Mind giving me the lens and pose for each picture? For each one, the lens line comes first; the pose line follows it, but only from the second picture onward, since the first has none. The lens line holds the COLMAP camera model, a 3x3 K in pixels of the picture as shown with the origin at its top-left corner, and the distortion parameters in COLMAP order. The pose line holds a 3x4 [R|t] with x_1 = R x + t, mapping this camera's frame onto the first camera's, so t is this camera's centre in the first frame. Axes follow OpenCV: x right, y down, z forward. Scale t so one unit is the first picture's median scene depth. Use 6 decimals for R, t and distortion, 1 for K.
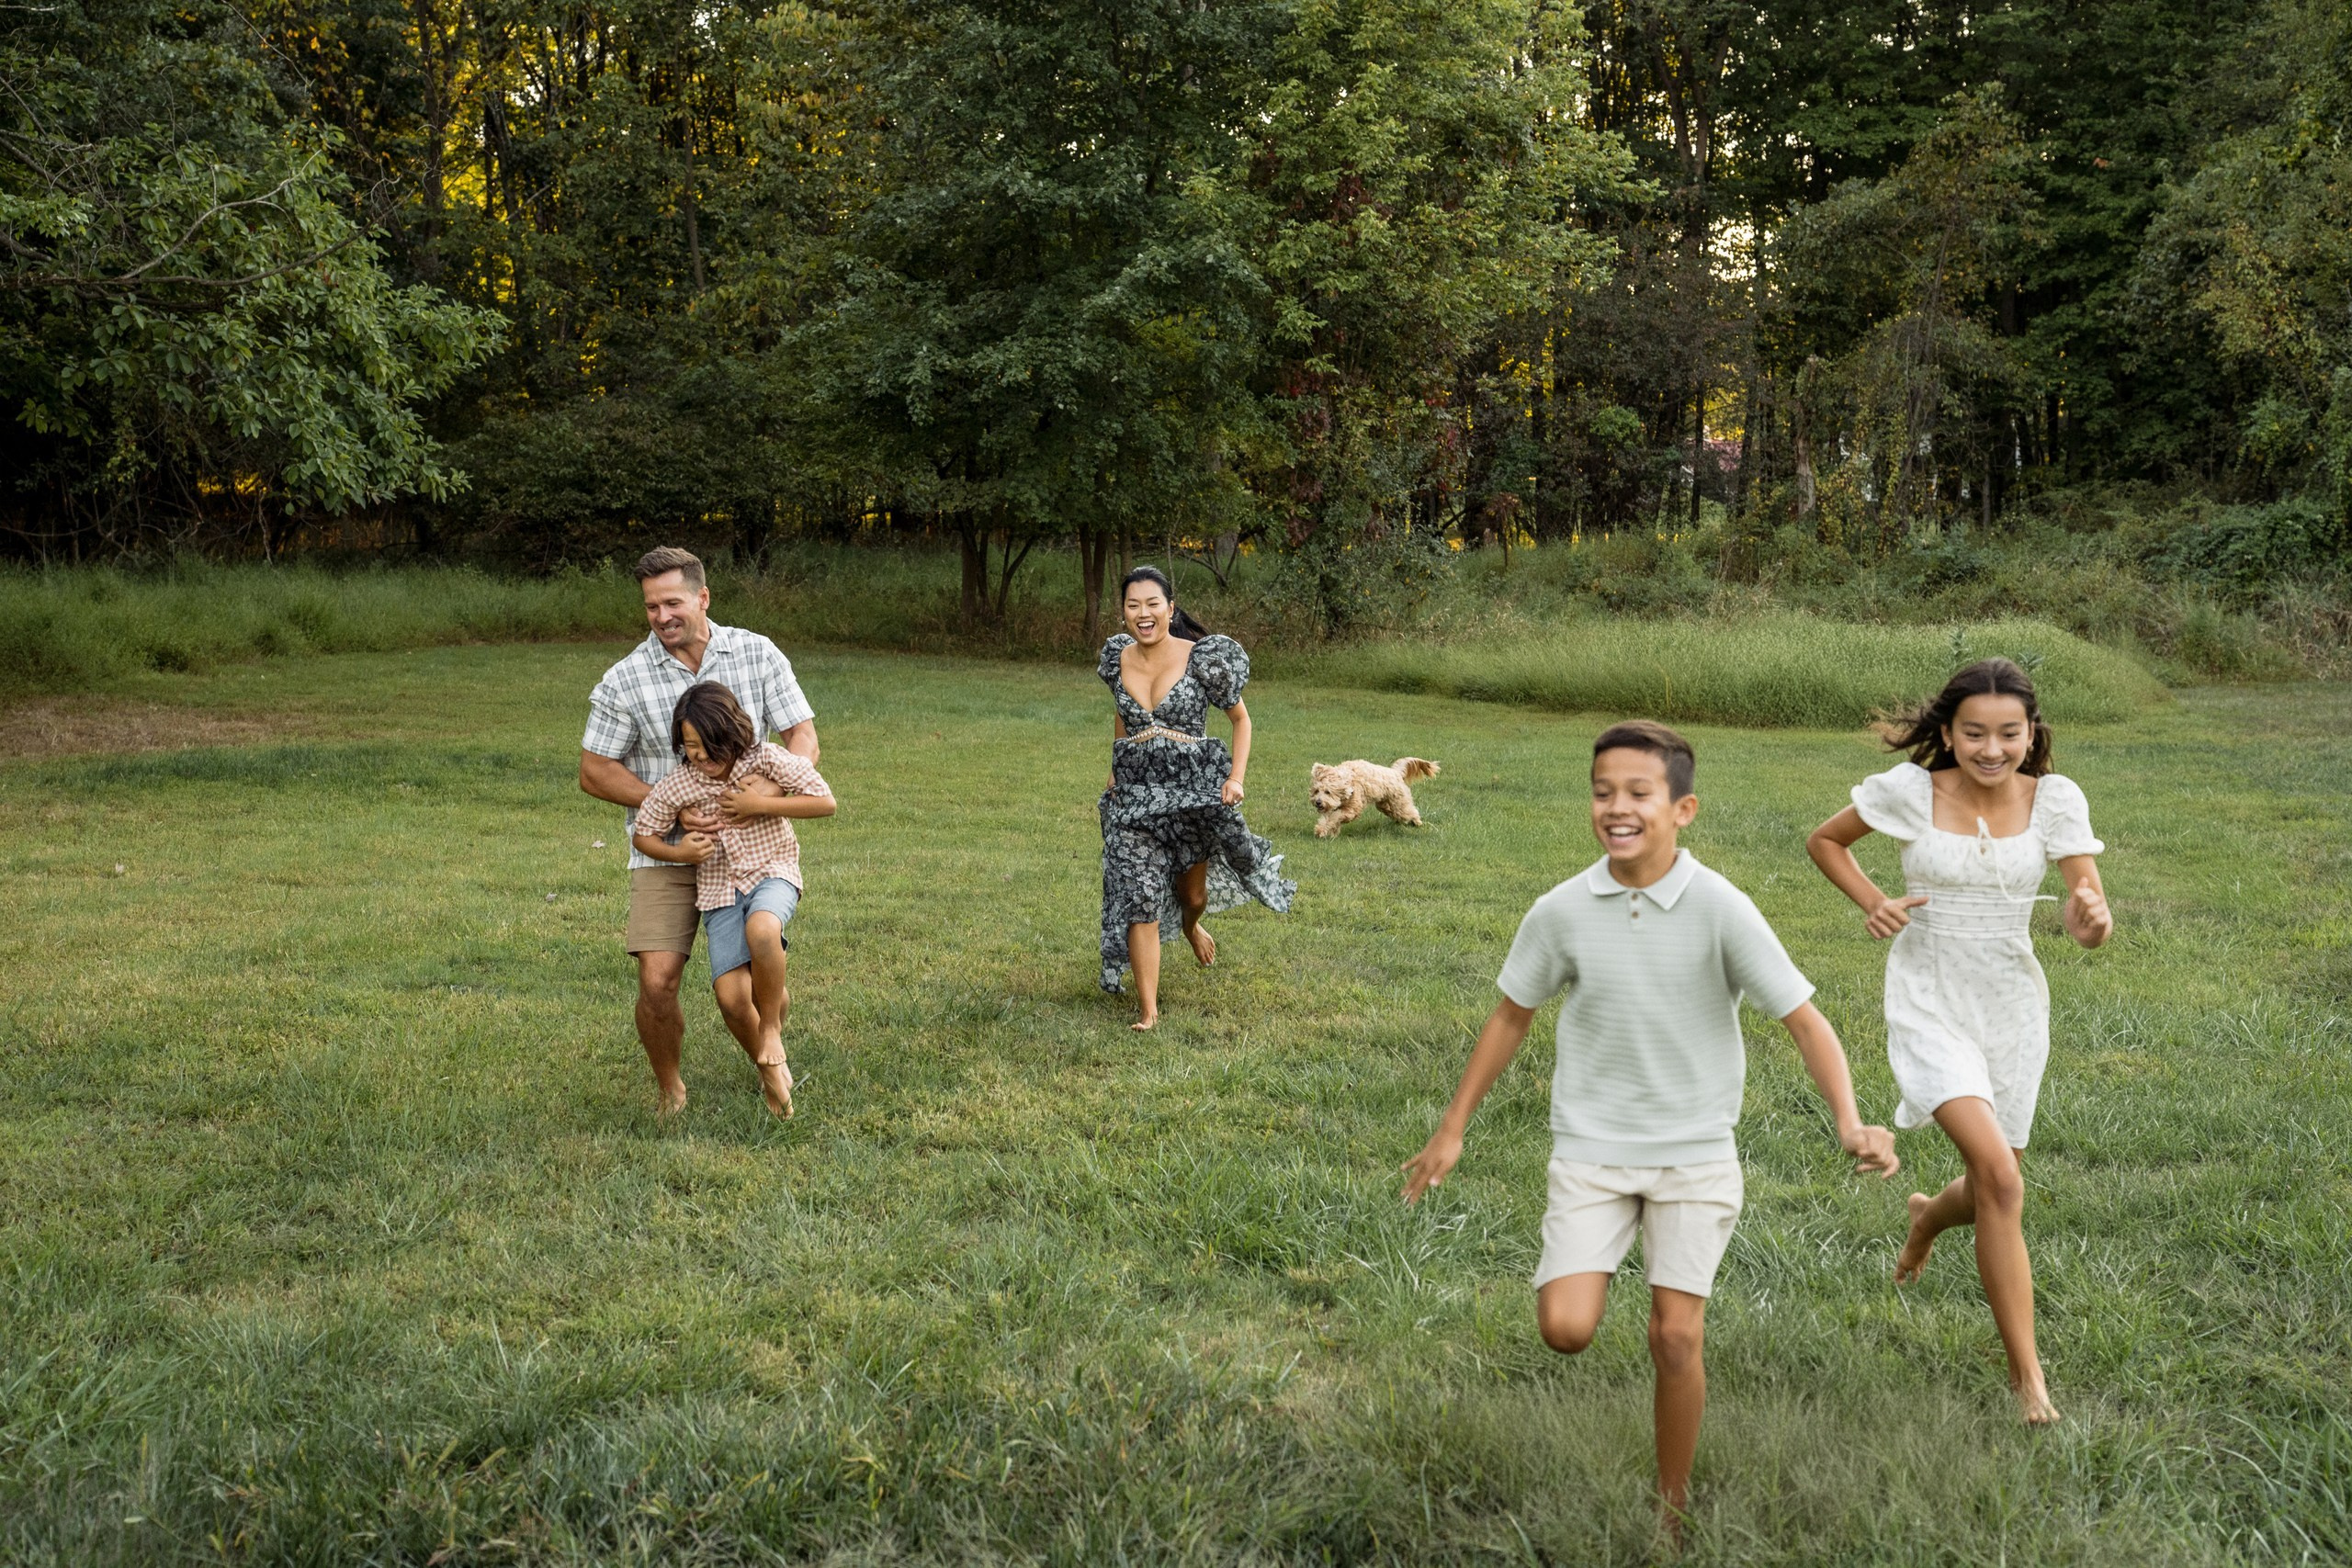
lens RADIAL K [[2658.0, 0, 1166.7], [0, 2658.0, 798.1], [0, 0, 1]] dist [0.068480, 0.000000]
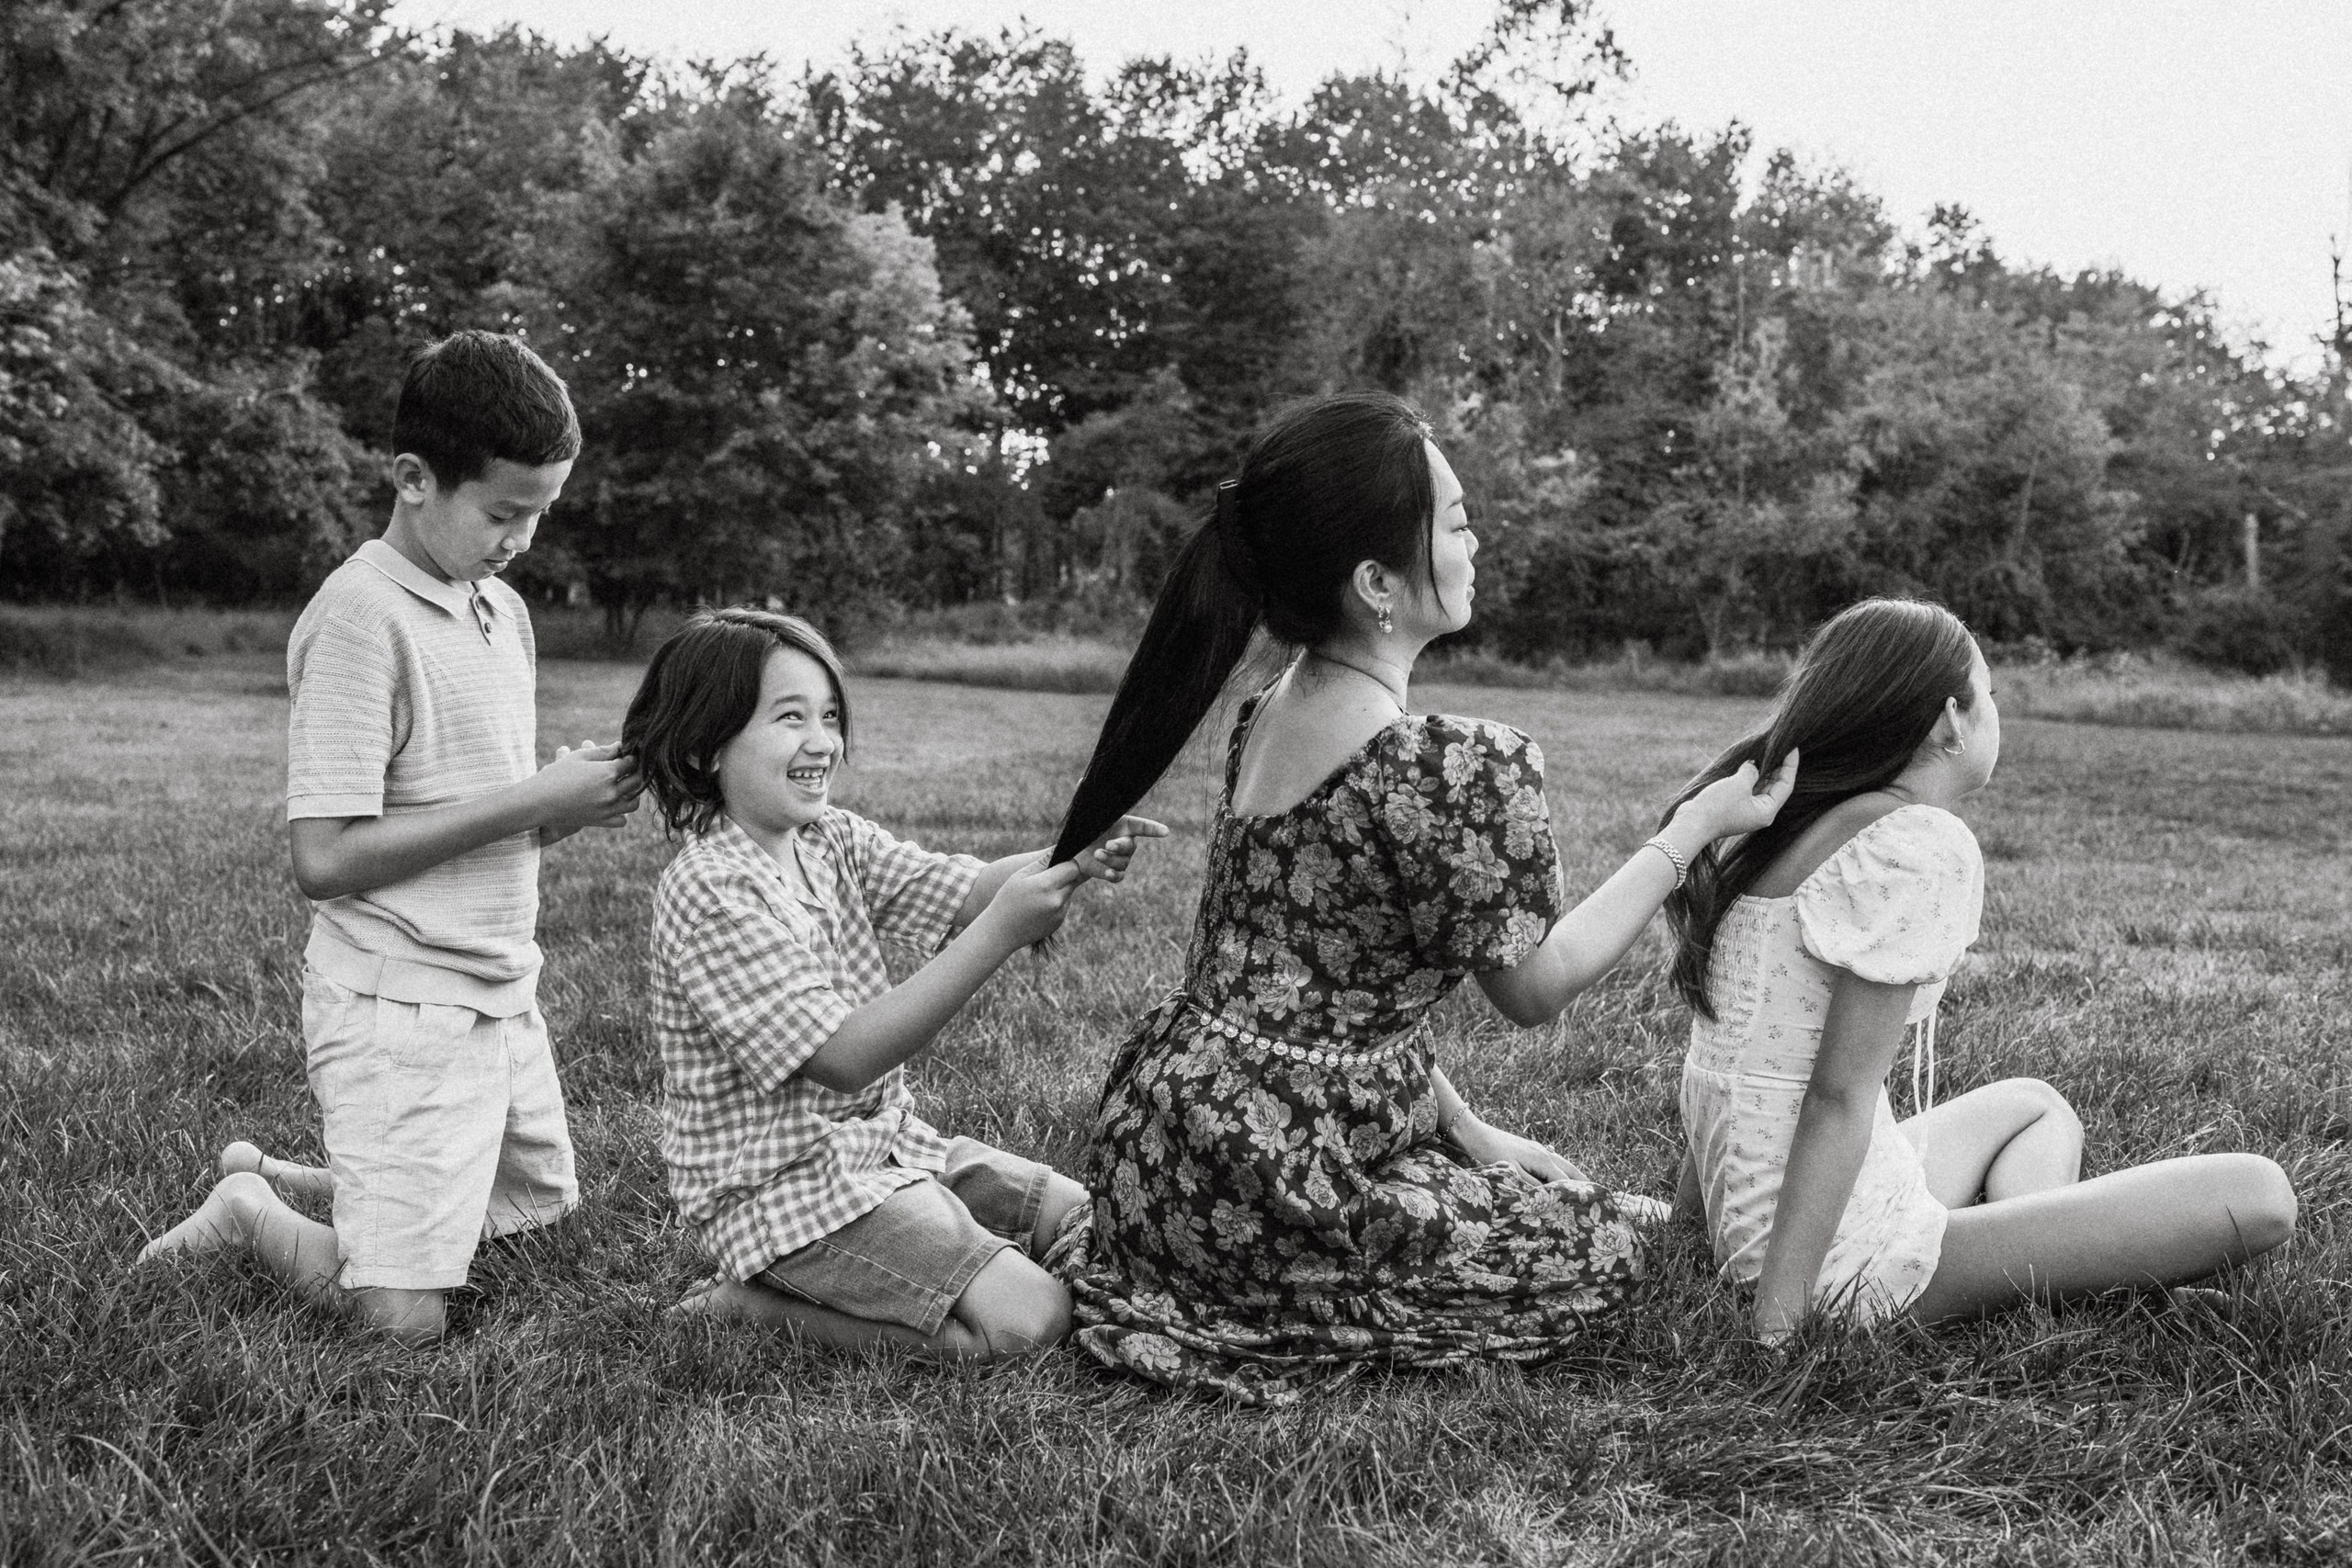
lens RADIAL K [[1893.4, 0, 1162.9], [0, 1893.4, 795.7], [0, 0, 1]] dist [-0.050929, -0.022756]
pose [[0.951316, -0.009889, 0.308059, -0.120697], [0.015205, 0.999774, -0.014861, 0.057337], [-0.307843, 0.018821, 0.951251, -0.265016]]
